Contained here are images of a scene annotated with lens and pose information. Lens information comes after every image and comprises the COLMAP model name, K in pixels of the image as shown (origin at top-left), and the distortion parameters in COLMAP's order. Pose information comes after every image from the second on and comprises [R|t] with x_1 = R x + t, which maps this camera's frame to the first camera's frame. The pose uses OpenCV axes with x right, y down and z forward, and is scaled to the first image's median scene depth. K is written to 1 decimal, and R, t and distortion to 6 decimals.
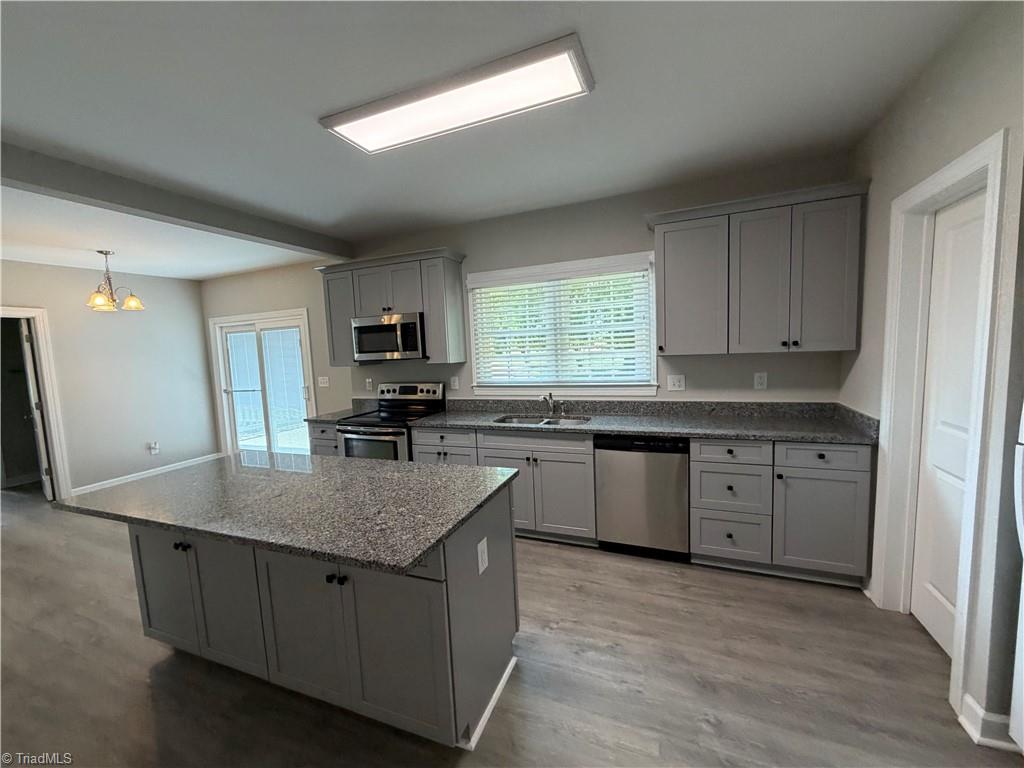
lens RADIAL K [[404.6, 0, 508.1], [0, 404.6, 384.3], [0, 0, 1]] dist [0.000916, 0.000948]
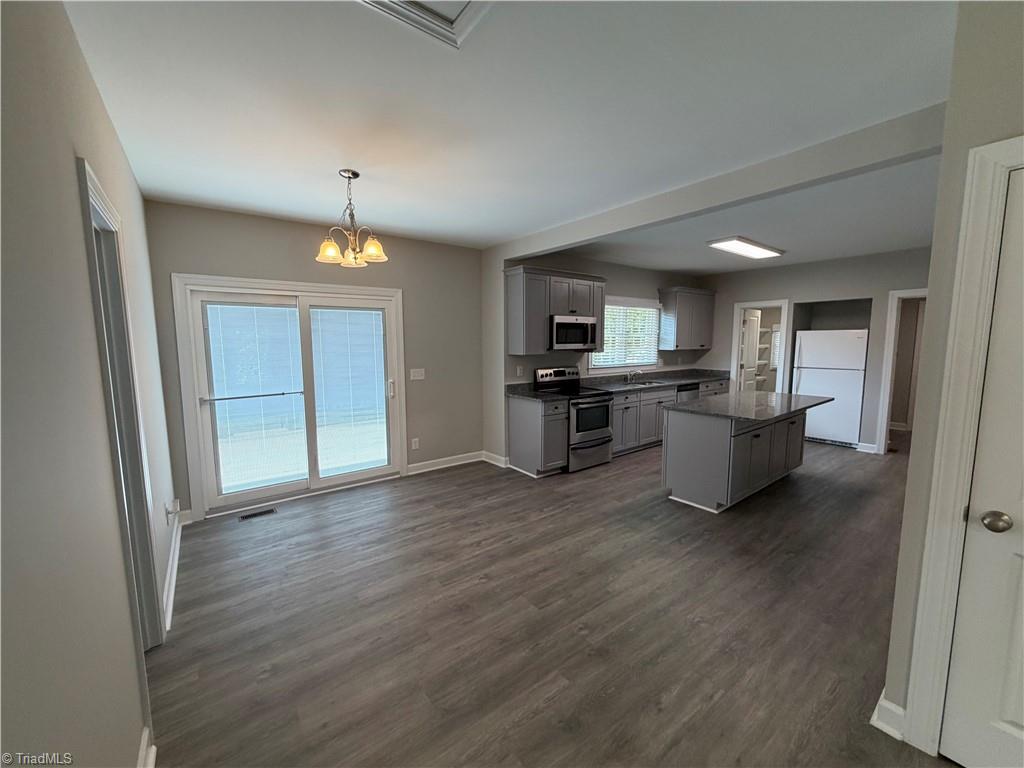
lens RADIAL K [[404.6, 0, 512.8], [0, 404.6, 386.7], [0, 0, 1]] dist [0.000916, 0.000948]
pose [[0.502568, -0.055694, 0.862742, -1.630615], [0.061208, 0.997711, 0.028752, 0.011429], [-0.862368, 0.038357, 0.504826, 0.528043]]
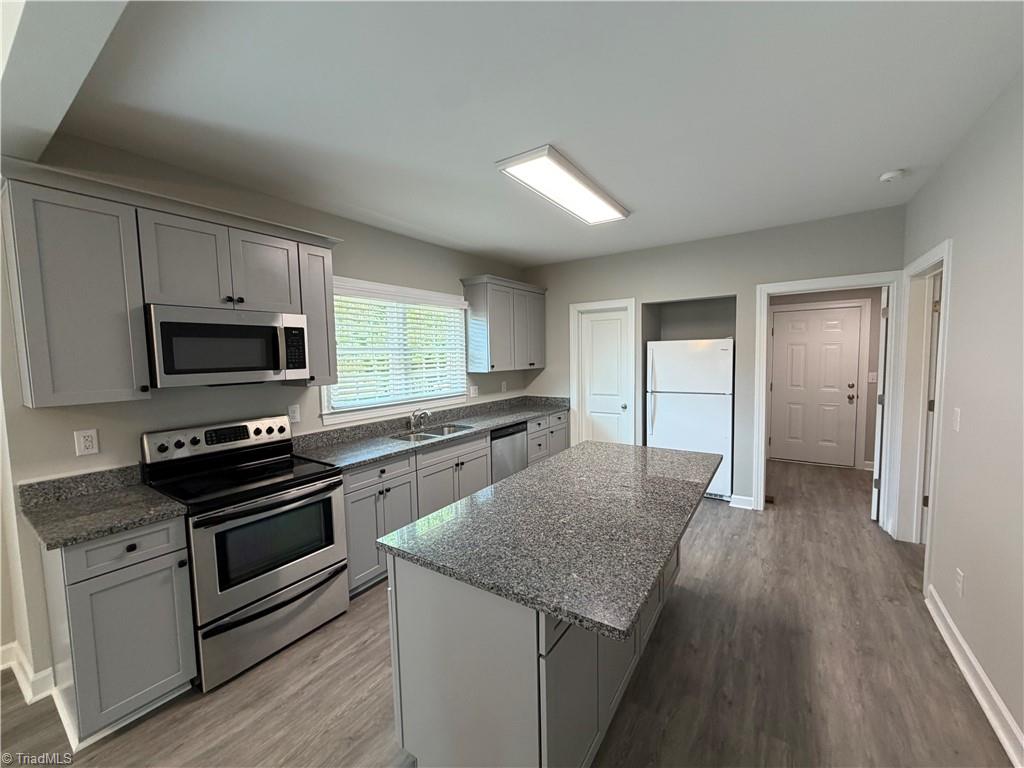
lens RADIAL K [[404.6, 0, 509.5], [0, 404.6, 385.5], [0, 0, 1]] dist [0.000916, 0.000948]
pose [[0.211662, -0.034678, 0.976728, -0.838280], [0.102402, 0.994656, 0.013123, -0.026758], [-0.971963, 0.097242, 0.214082, 0.505433]]
